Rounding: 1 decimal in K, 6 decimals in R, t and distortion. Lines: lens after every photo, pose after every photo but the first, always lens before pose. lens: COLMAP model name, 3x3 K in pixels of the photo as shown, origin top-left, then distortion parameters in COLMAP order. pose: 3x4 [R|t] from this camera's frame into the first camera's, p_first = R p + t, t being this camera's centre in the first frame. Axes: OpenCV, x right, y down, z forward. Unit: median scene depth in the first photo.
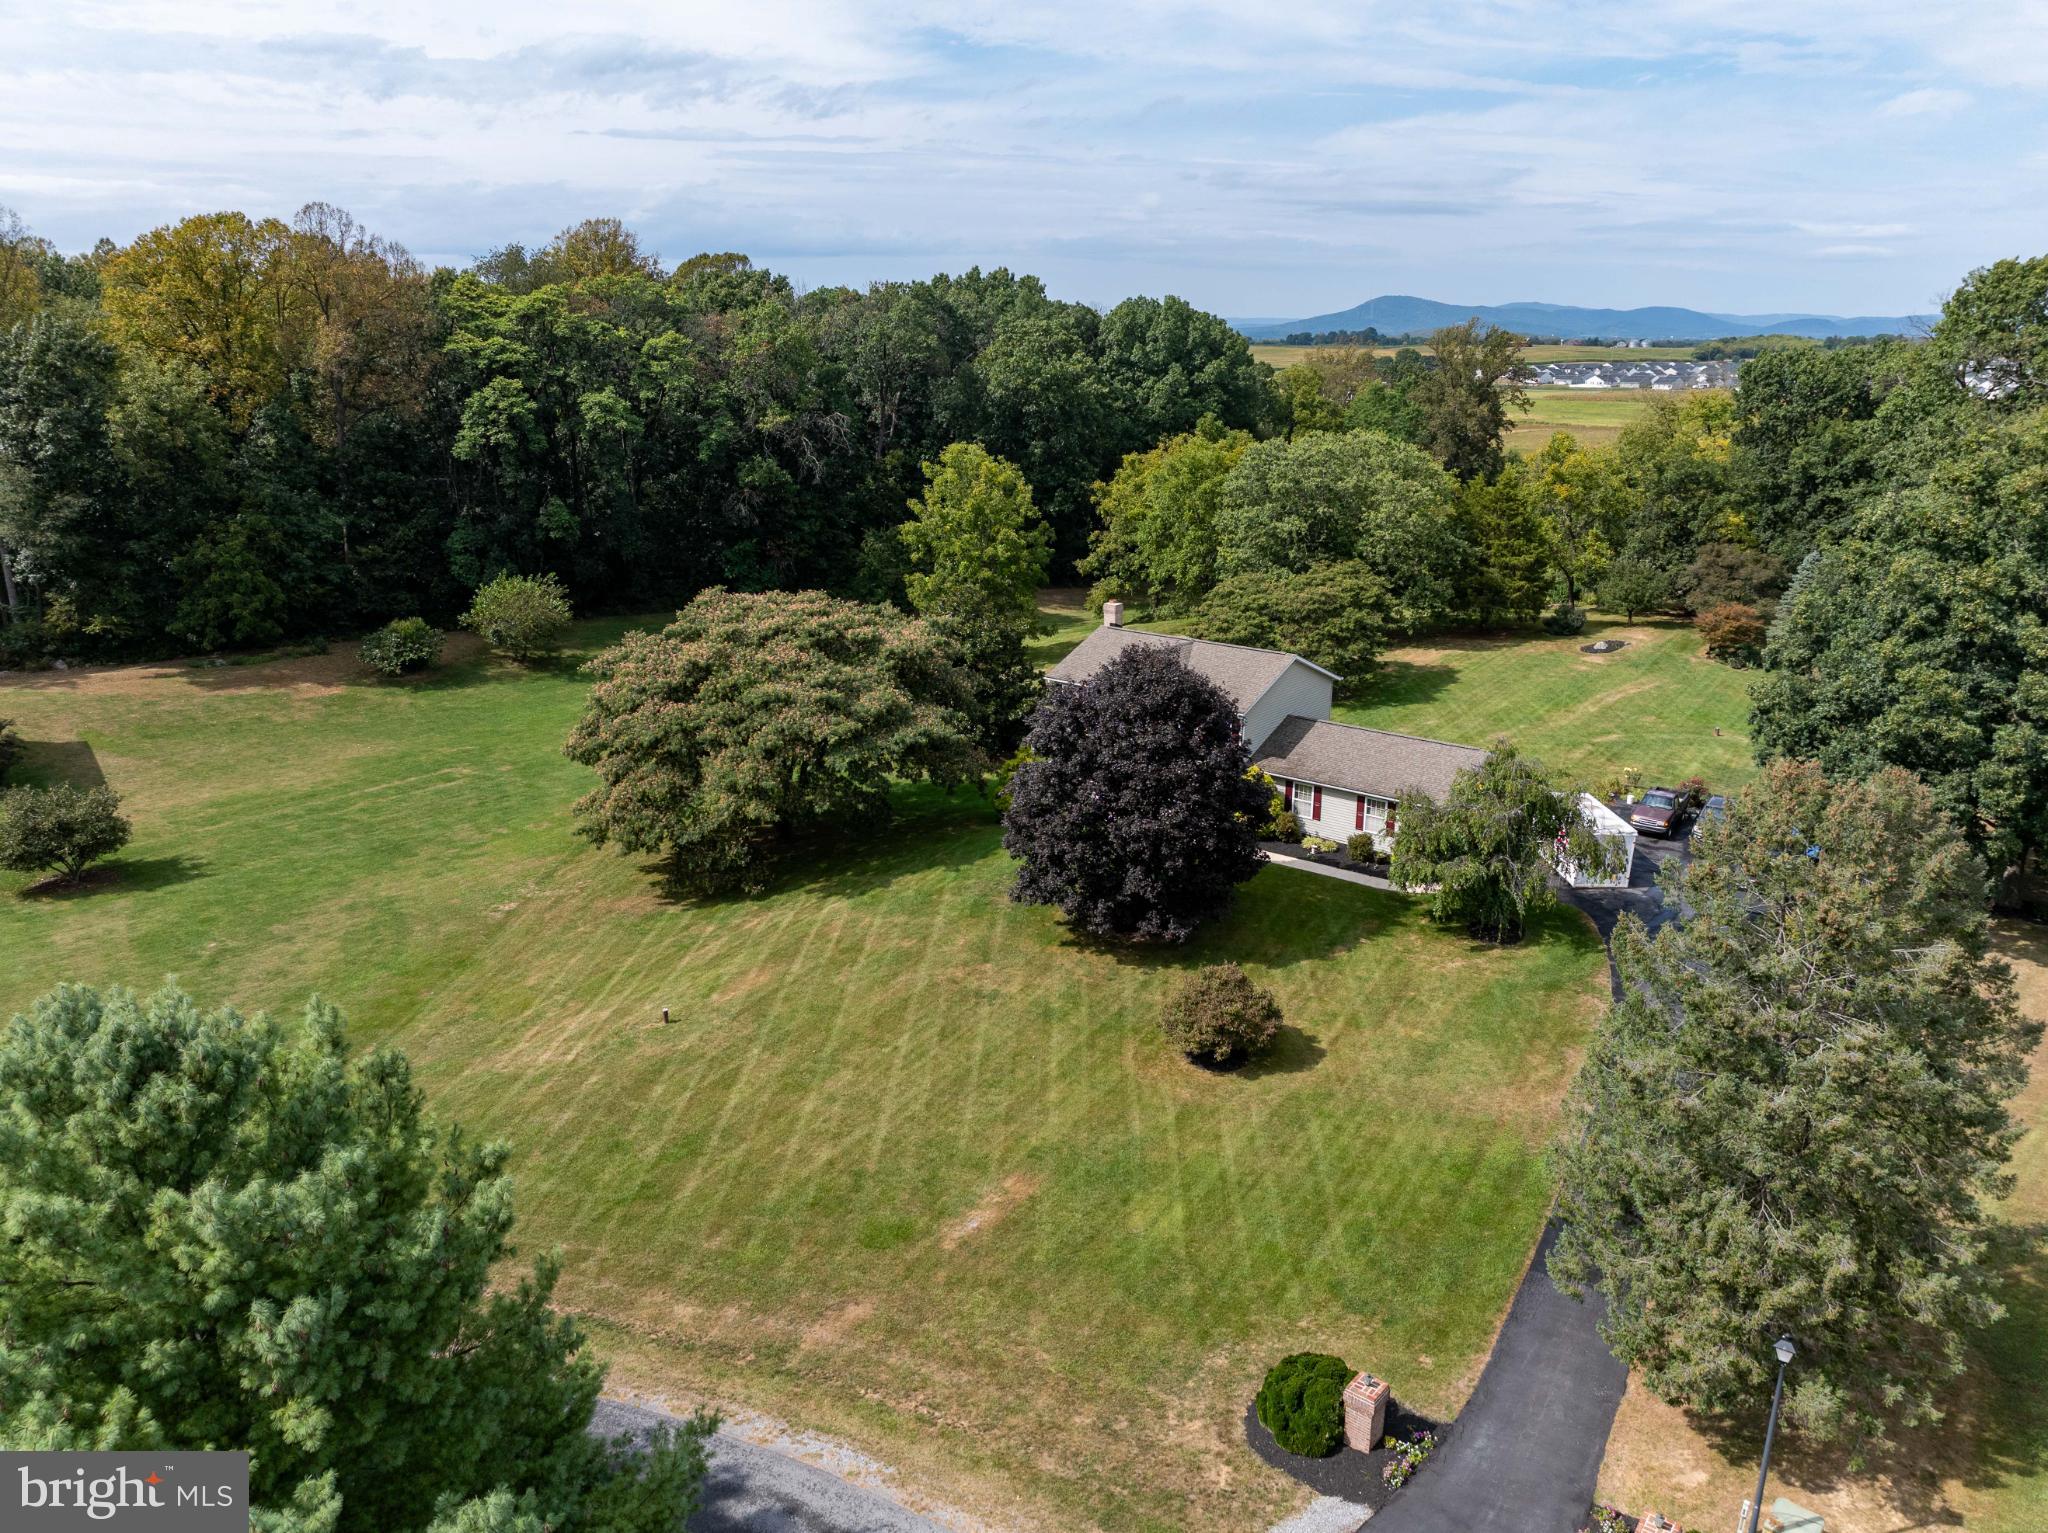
lens RADIAL K [[1456.7, 0, 1017.2], [0, 1456.7, 764.9], [0, 0, 1]] dist [-0.040969, 0.012241]
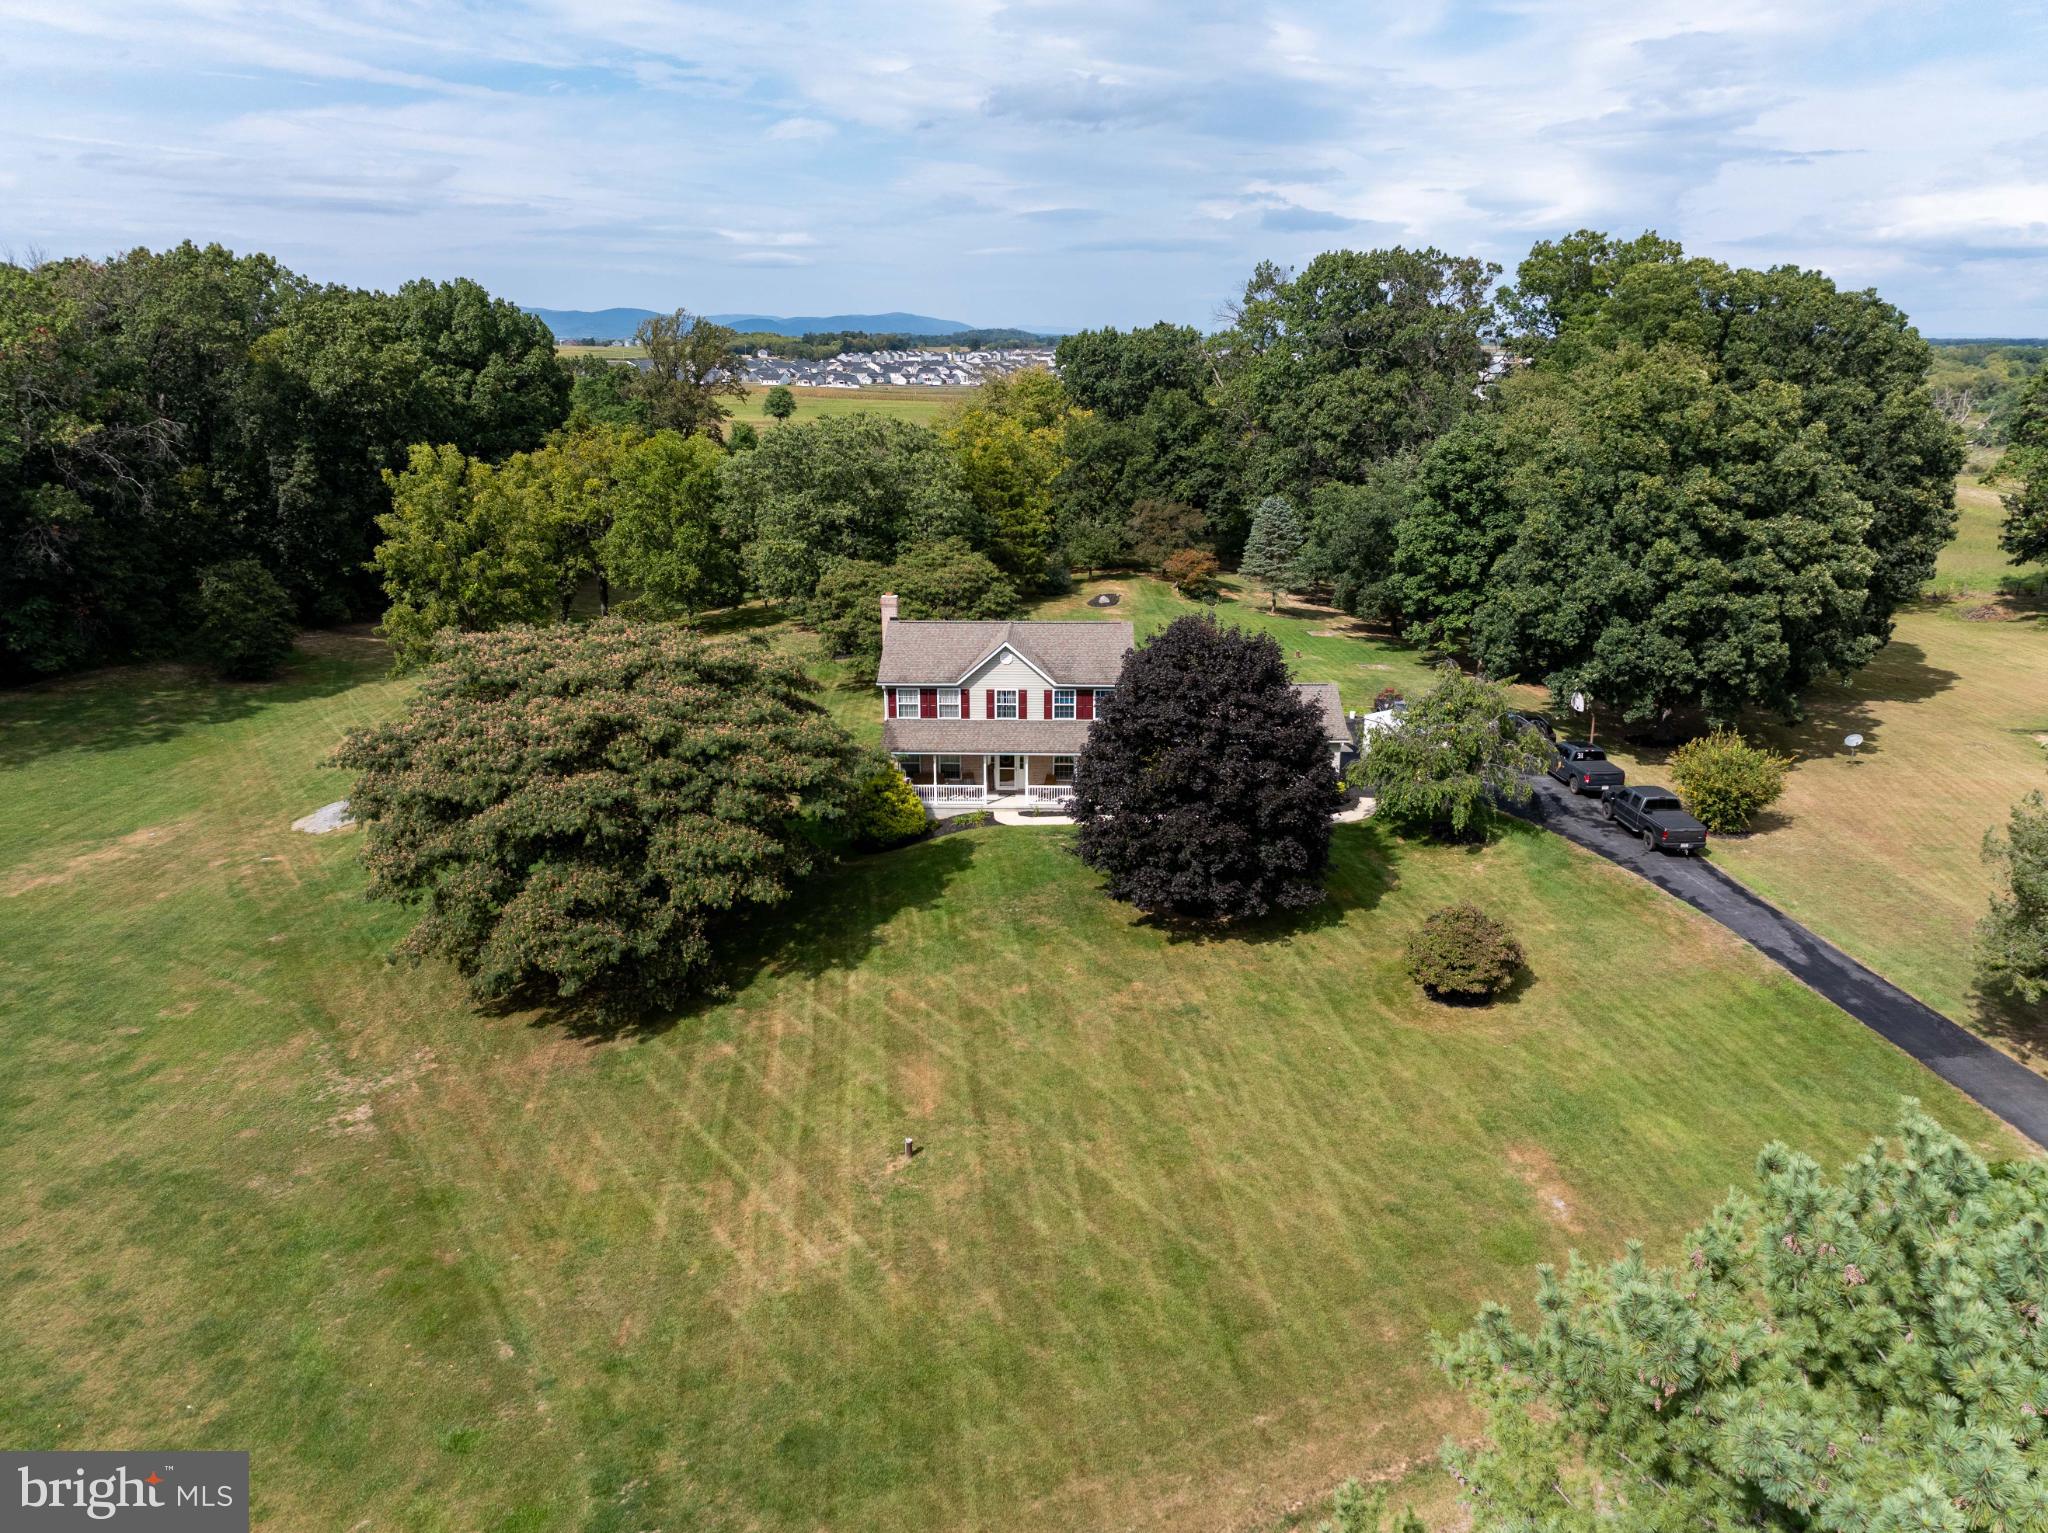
lens RADIAL K [[1456.7, 0, 1035.3], [0, 1456.7, 767.1], [0, 0, 1]] dist [-0.040969, 0.012241]
pose [[0.781562, -0.174941, 0.598796, -0.265546], [0.174853, 0.982830, 0.058916, -0.026970], [-0.598822, 0.058654, 0.798732, 0.137110]]
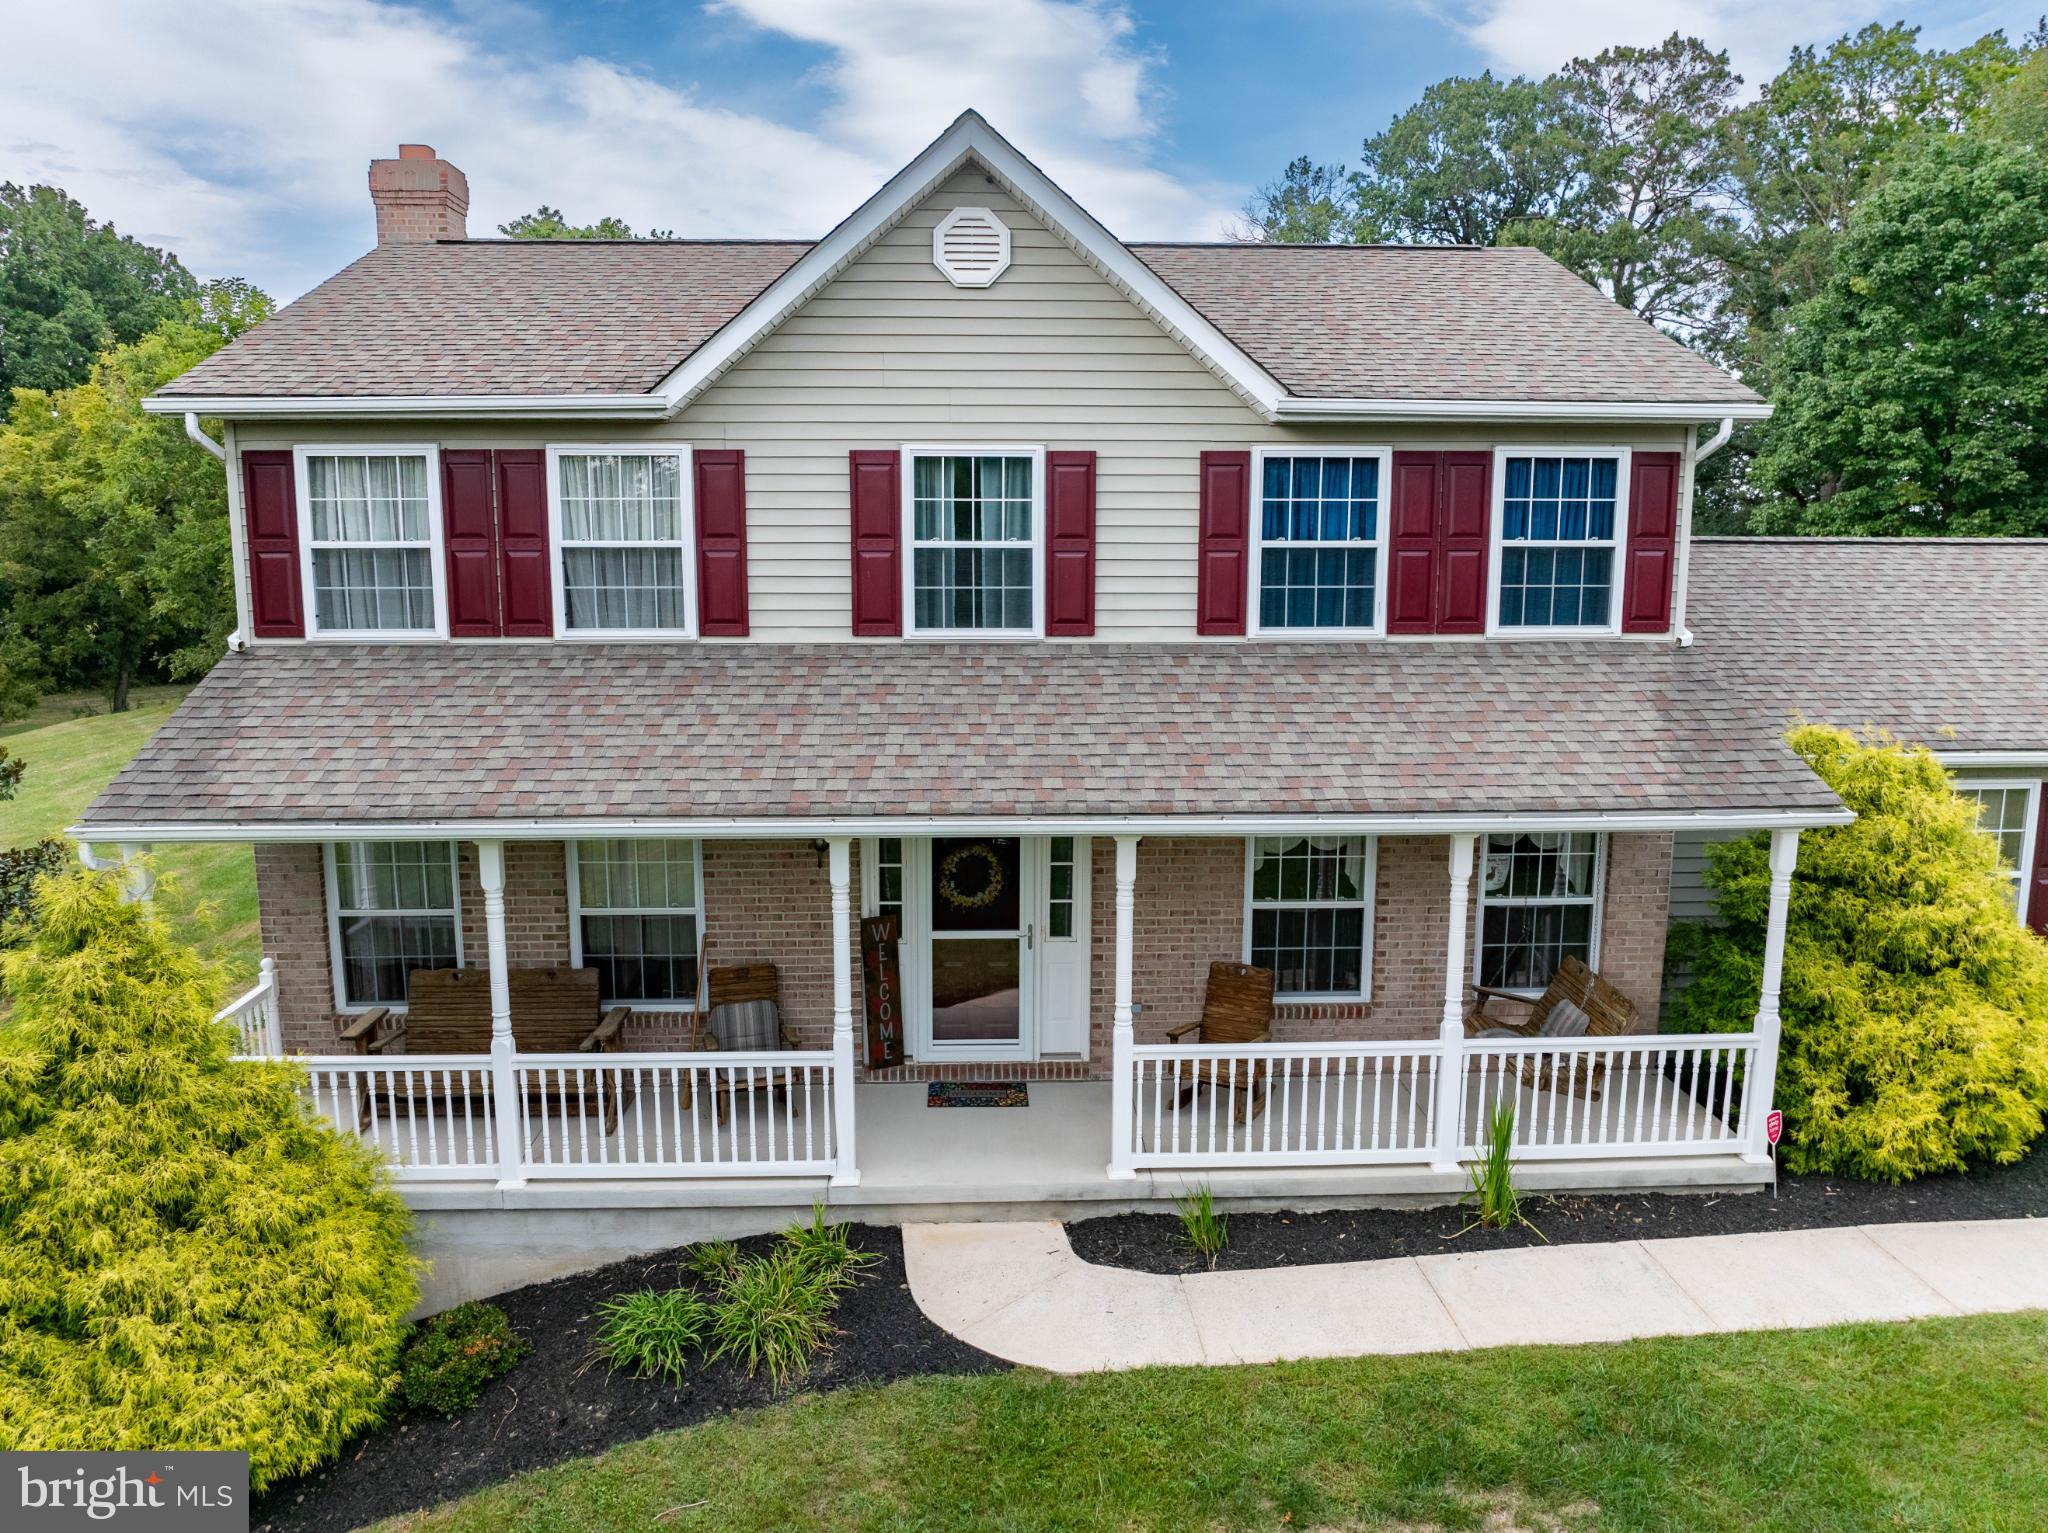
lens RADIAL K [[1456.7, 0, 1020.7], [0, 1456.7, 762.2], [0, 0, 1]] dist [-0.040969, 0.012241]
pose [[0.738018, -0.103305, 0.666827, -0.009217], [0.187594, 0.980666, -0.055697, -0.001791], [-0.648181, 0.166198, 0.743129, 0.501708]]
